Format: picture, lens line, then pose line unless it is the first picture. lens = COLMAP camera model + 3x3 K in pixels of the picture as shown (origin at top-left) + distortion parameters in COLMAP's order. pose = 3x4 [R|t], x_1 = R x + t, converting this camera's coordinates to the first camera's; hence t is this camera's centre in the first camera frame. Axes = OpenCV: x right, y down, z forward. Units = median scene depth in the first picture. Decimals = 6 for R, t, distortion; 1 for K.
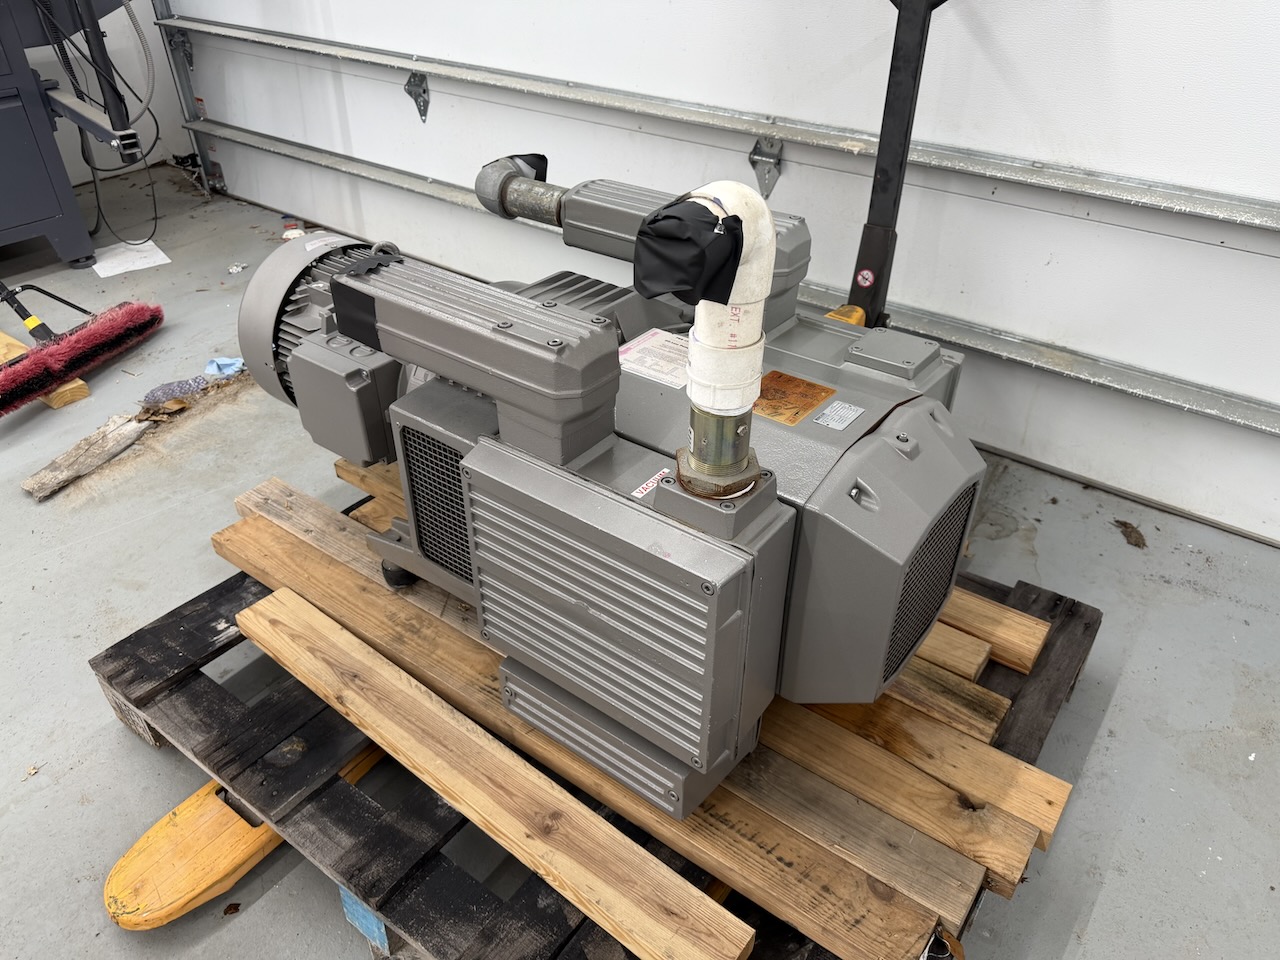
lens RADIAL K [[926.6, 0, 644.8], [0, 926.6, 477.5], [0, 0, 1]] dist [0.005771, -0.004397]
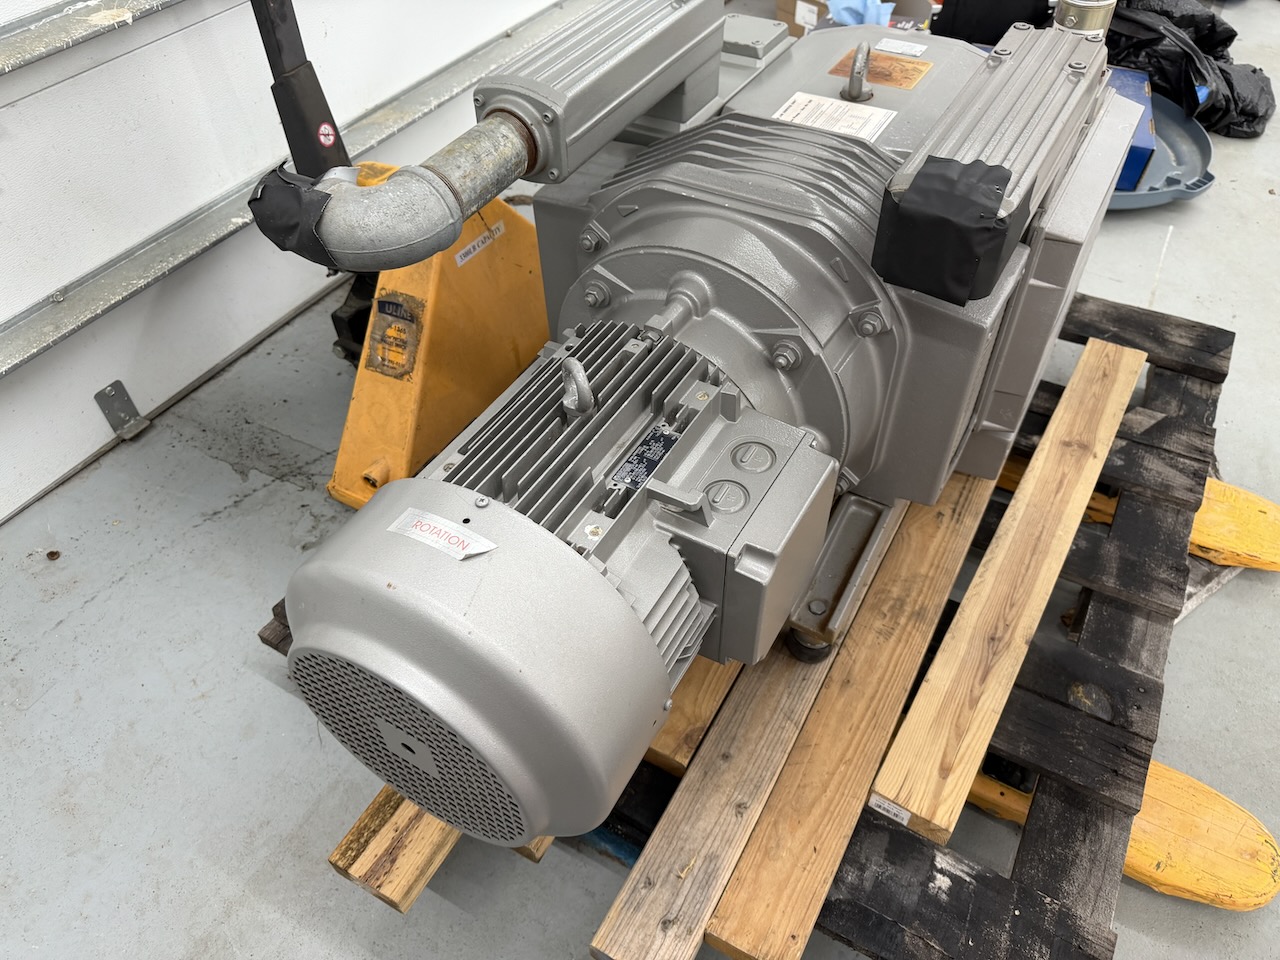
lens RADIAL K [[926.6, 0, 644.1], [0, 926.6, 486.6], [0, 0, 1]] dist [0.005771, -0.004397]
pose [[-0.124275, -0.722014, 0.680625, -0.778649], [0.572492, 0.508082, 0.643510, -0.600409], [-0.810437, 0.469625, 0.350205, 0.940271]]
